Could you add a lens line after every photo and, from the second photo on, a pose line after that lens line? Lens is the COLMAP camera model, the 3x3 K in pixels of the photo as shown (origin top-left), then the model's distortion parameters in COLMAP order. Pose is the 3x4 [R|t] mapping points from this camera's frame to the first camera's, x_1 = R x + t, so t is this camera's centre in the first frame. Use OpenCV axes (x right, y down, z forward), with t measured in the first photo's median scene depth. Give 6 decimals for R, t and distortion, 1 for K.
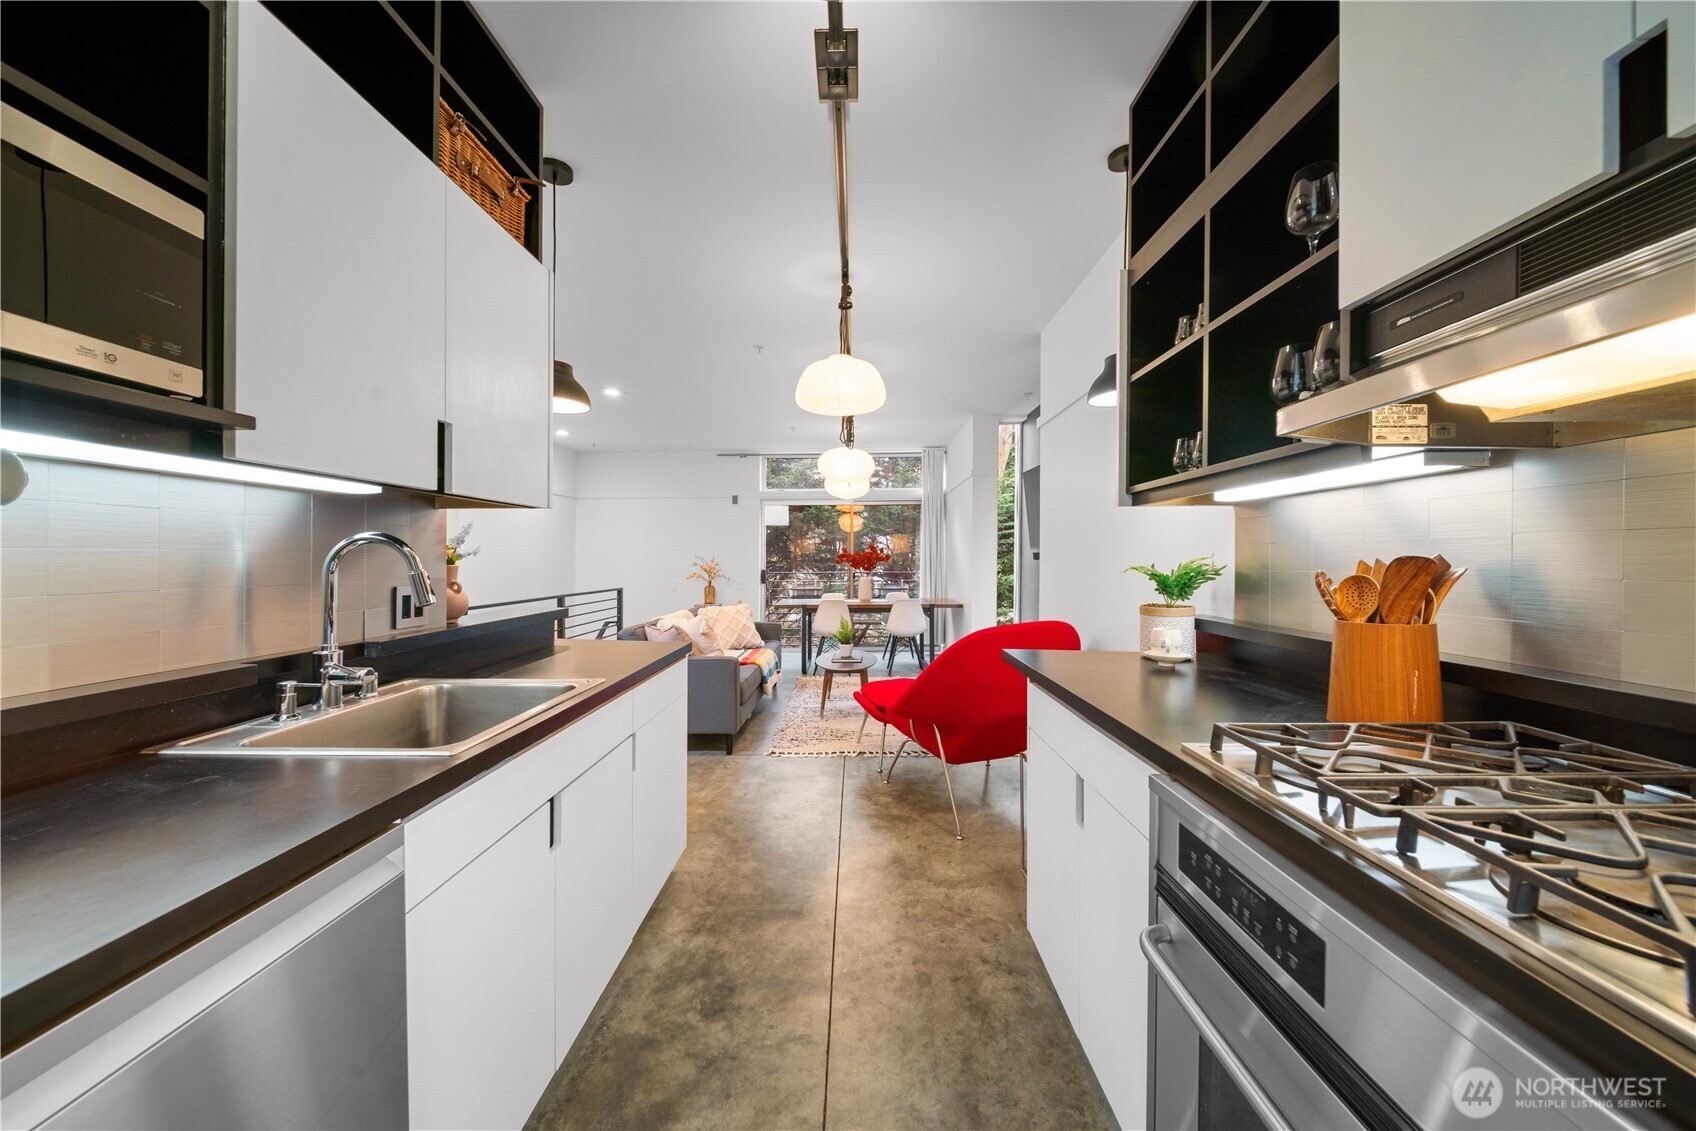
lens RADIAL K [[601.5, 0, 827.5], [0, 601.5, 562.8], [0, 0, 1]] dist [0.001290, -0.000270]
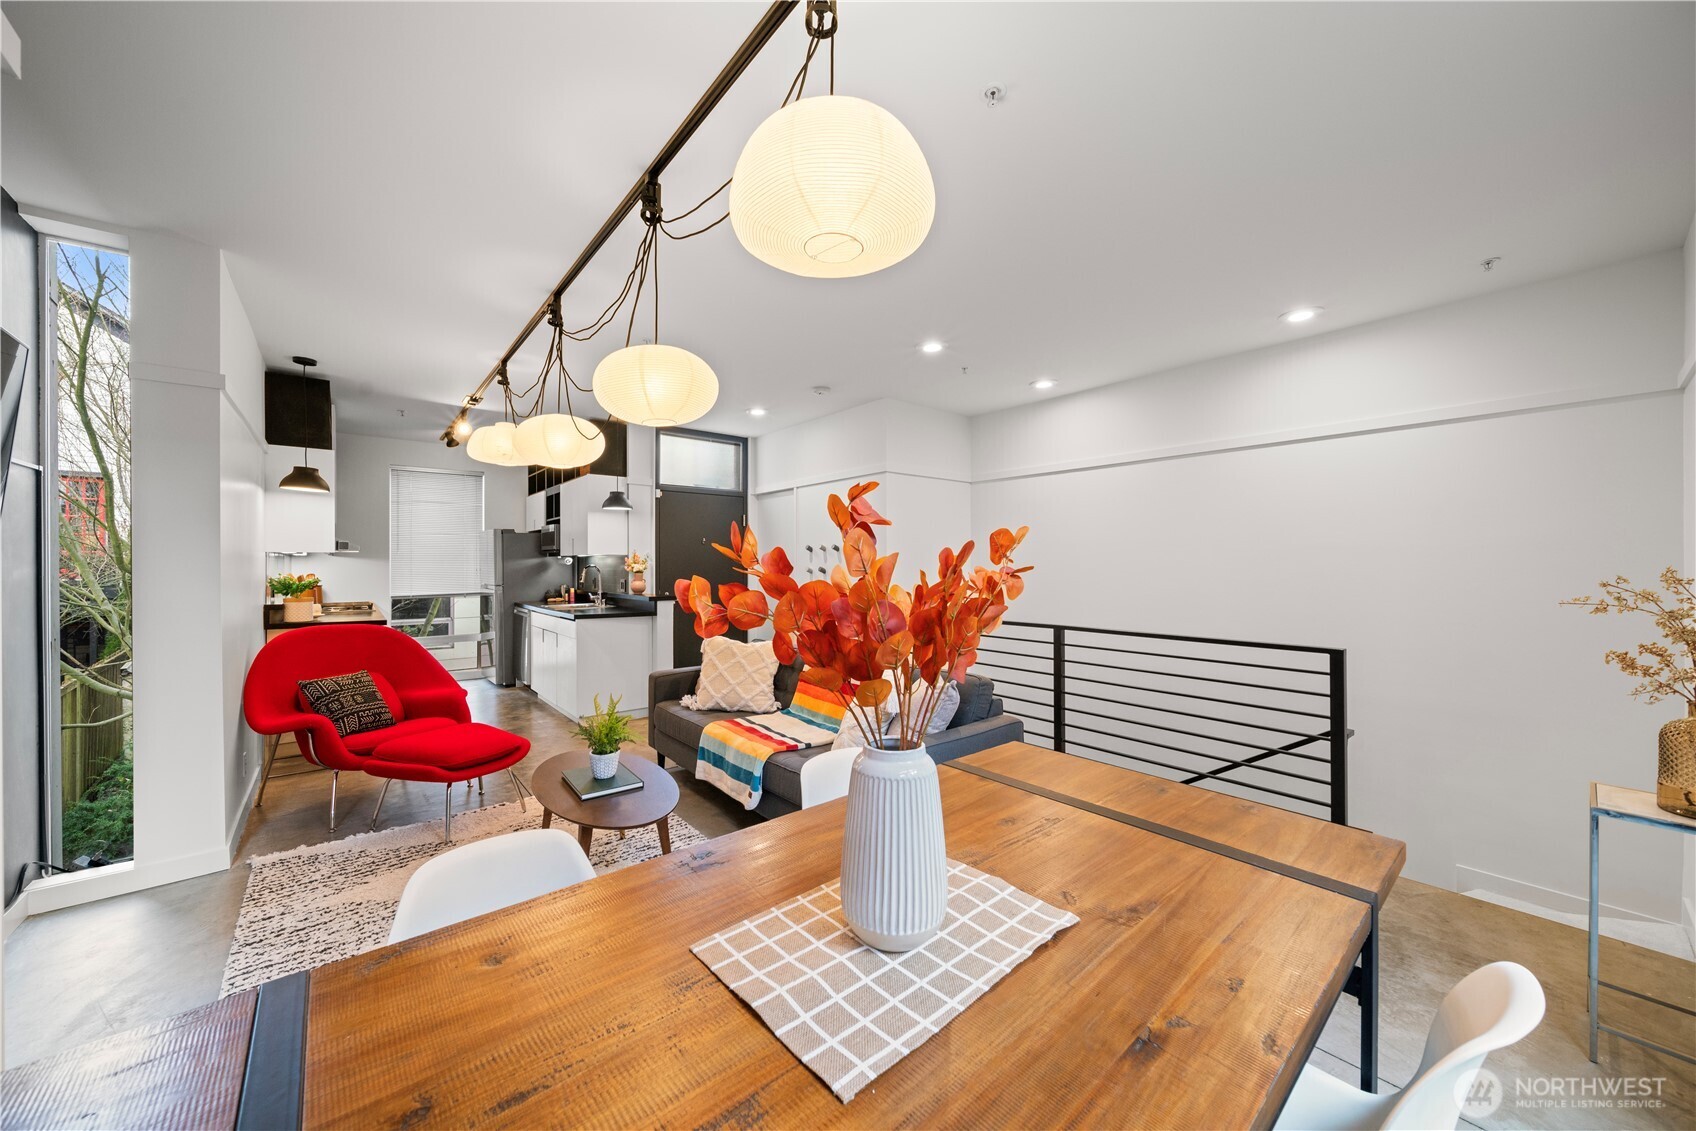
lens RADIAL K [[598.0, 0, 848.0], [0, 598.0, 565.5], [0, 0, 1]] dist [0.043761, -0.000046]
pose [[-0.735826, 0.005265, -0.677150, 0.192743], [0.002778, 0.999985, 0.004757, -0.018329], [0.677165, 0.001619, -0.735830, 1.264454]]
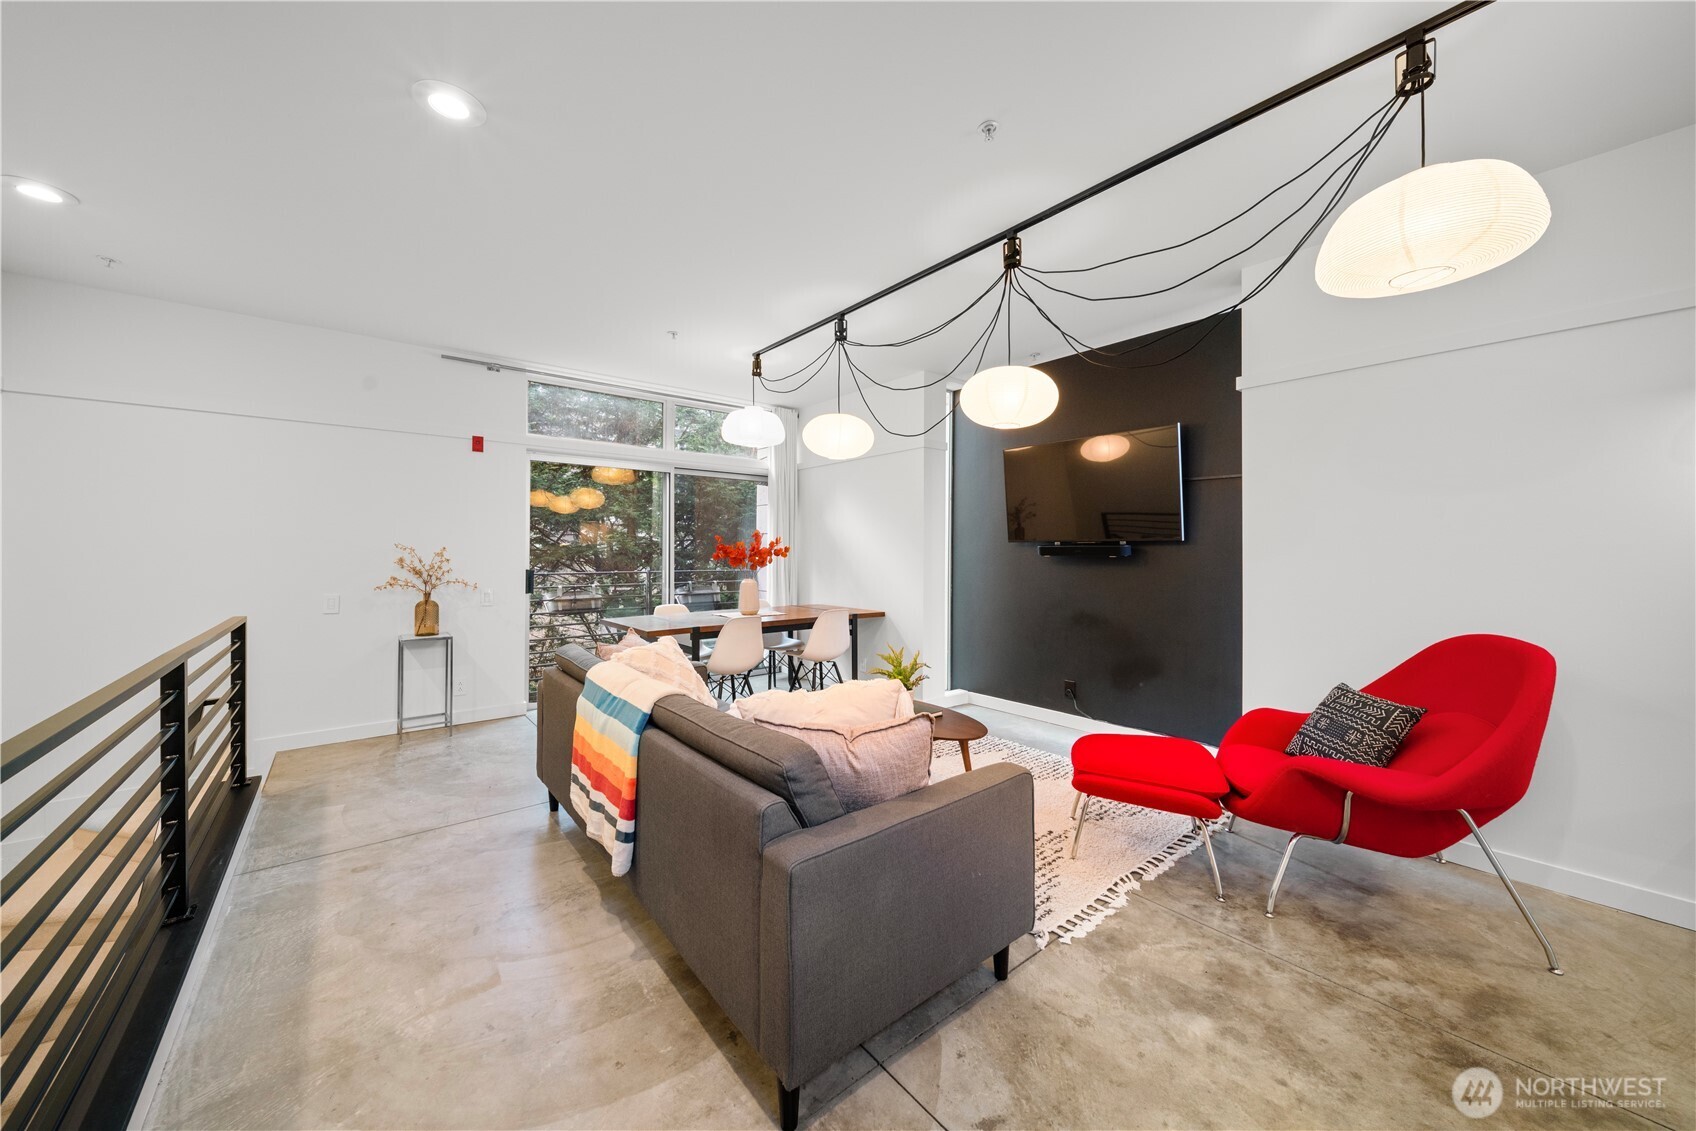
lens RADIAL K [[608.6, 0, 850.1], [0, 608.6, 558.7], [0, 0, 1]] dist [0.000403, -0.000159]
pose [[0.750144, -0.002440, 0.661270, -0.358793], [-0.000743, 0.999989, 0.004532, -0.002800], [-0.661274, -0.003891, 0.750134, 0.466315]]
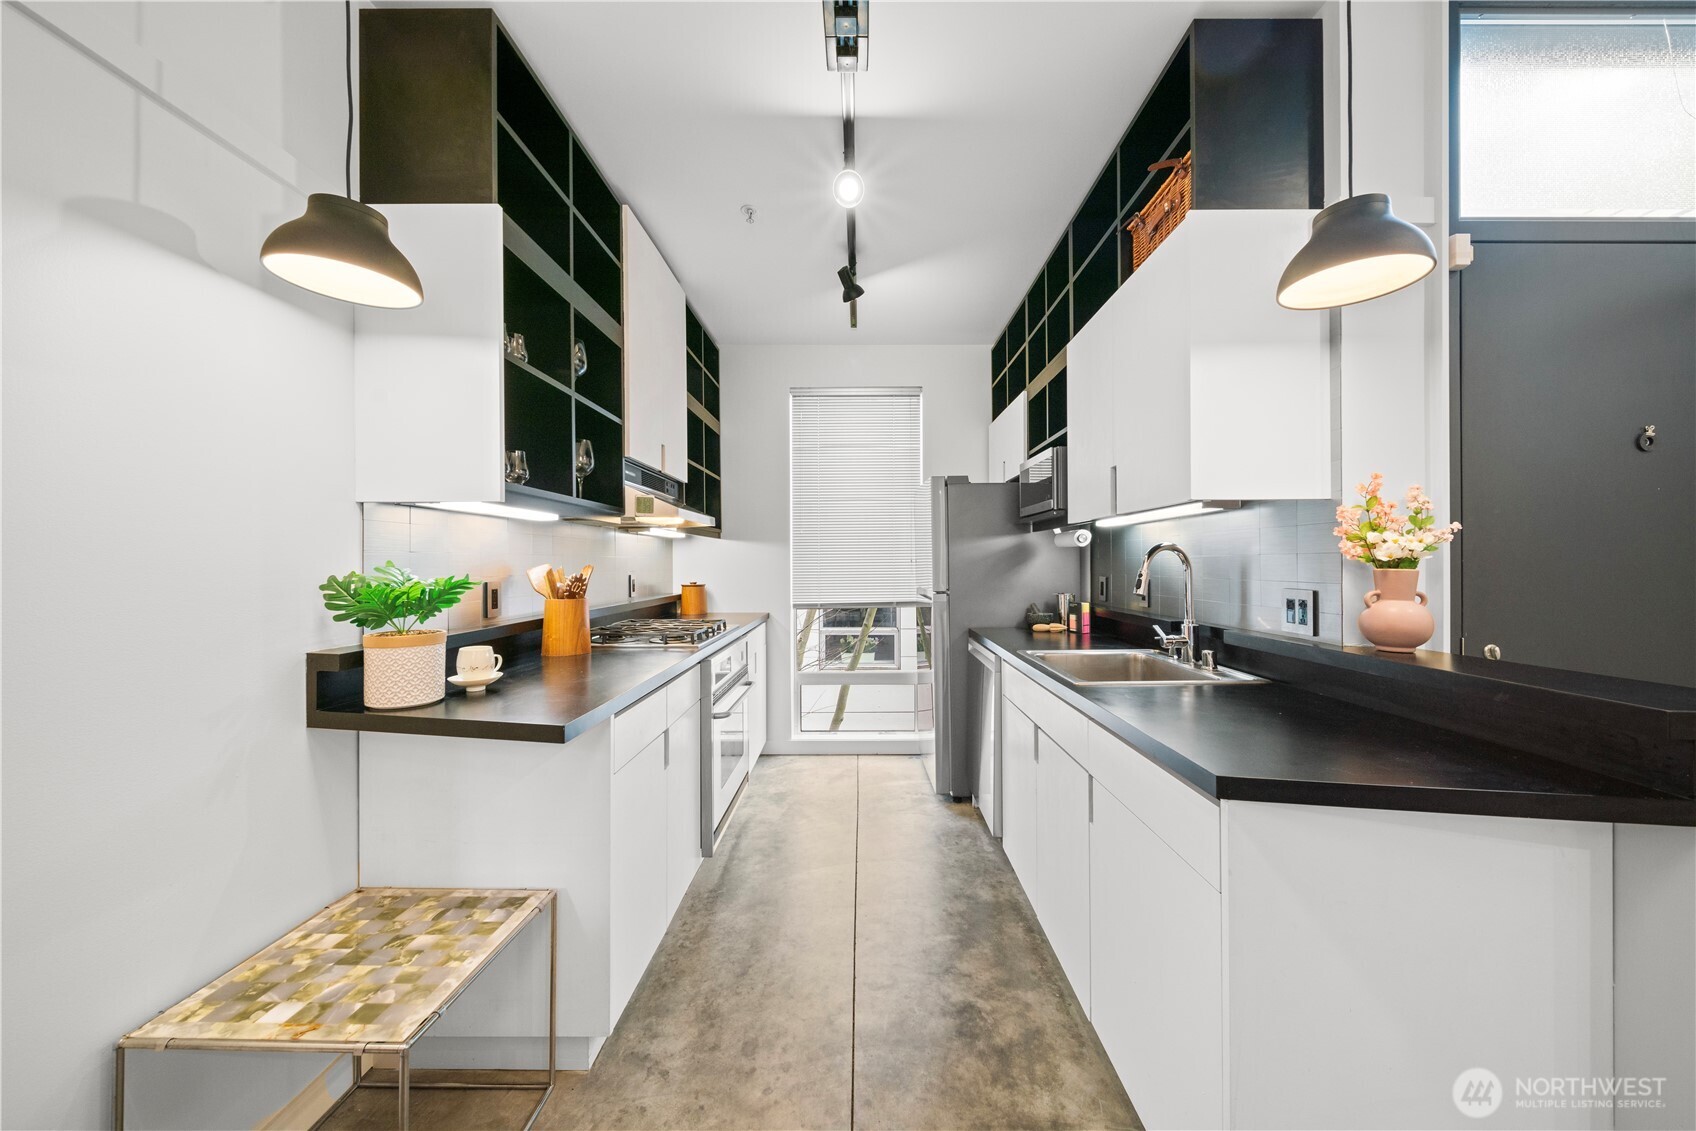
lens RADIAL K [[608.6, 0, 850.1], [0, 608.6, 558.7], [0, 0, 1]] dist [0.000403, -0.000159]
pose [[-0.999537, 0.003167, -0.030274, 0.011201], [0.003204, 0.999994, -0.001177, -0.007712], [0.030270, -0.001274, -0.999541, 0.565508]]
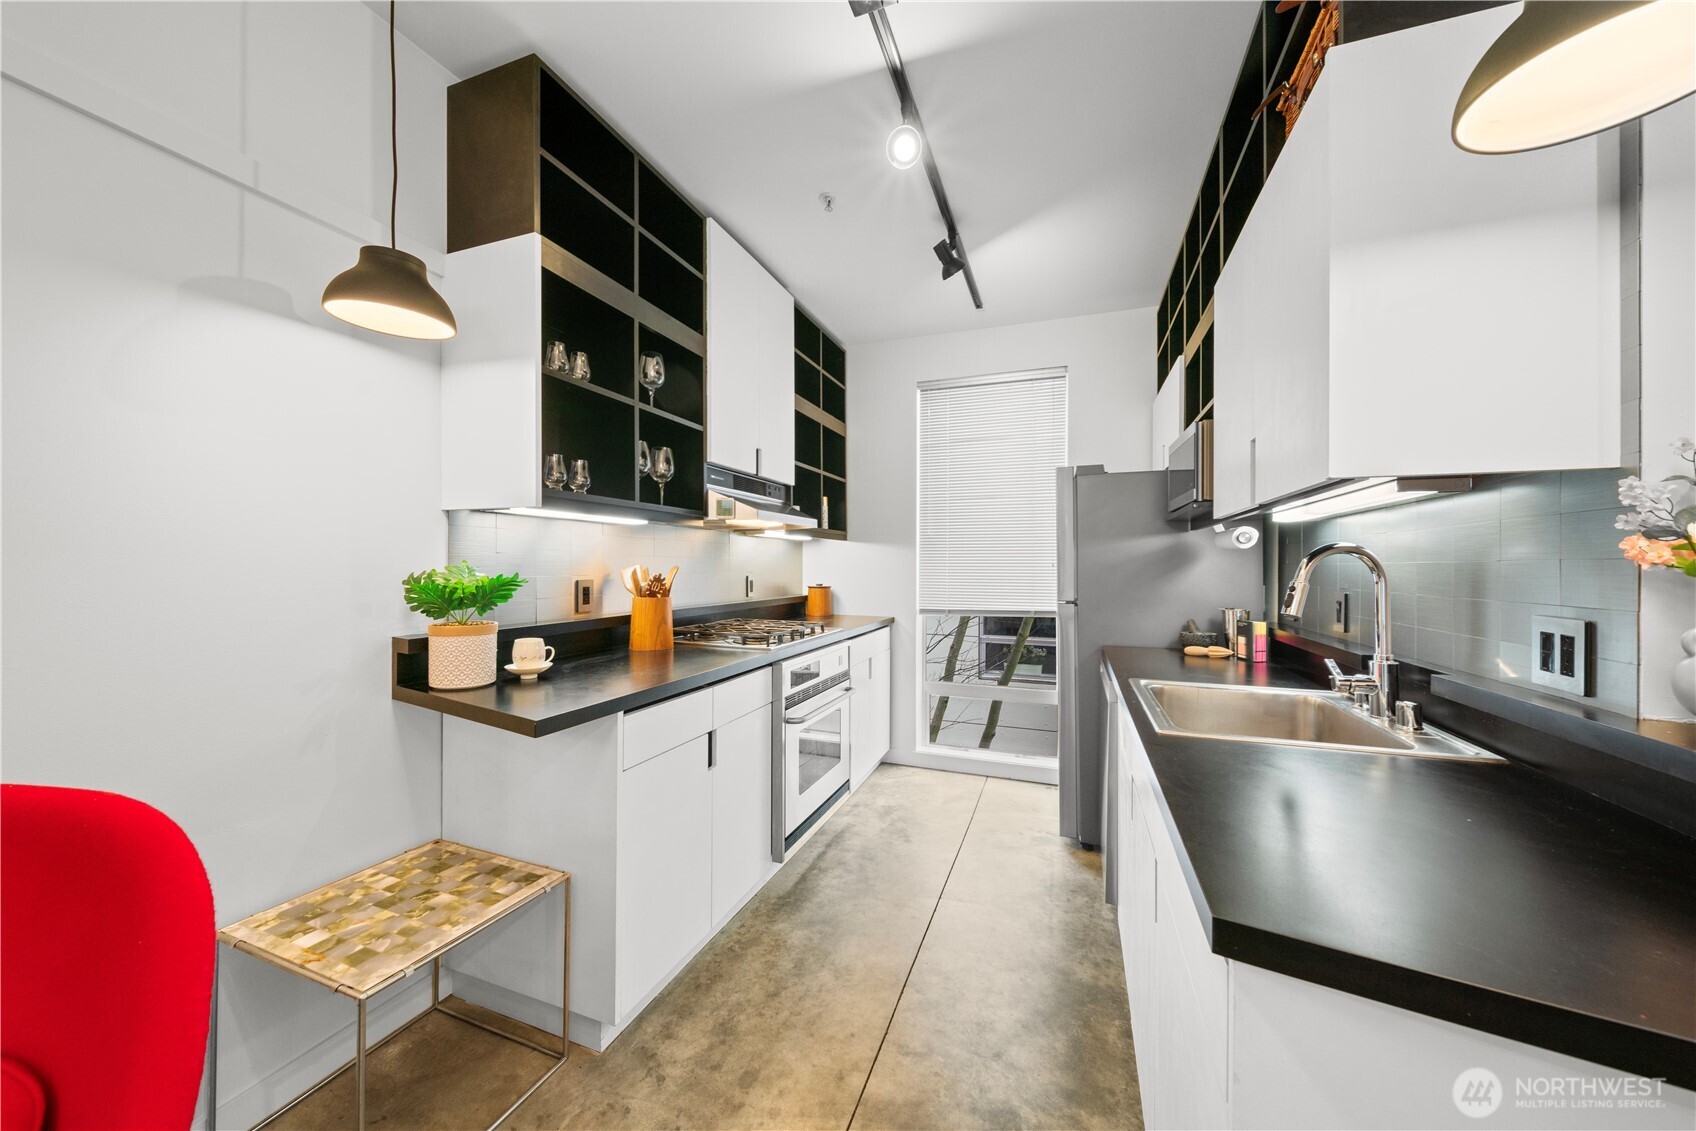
lens RADIAL K [[601.5, 0, 827.5], [0, 601.5, 562.8], [0, 0, 1]] dist [0.001290, -0.000270]
pose [[-0.942753, -0.005784, 0.333442, -0.064914], [-0.005348, 0.999983, 0.002225, -0.008145], [-0.333449, 0.000315, -0.942768, 0.521197]]
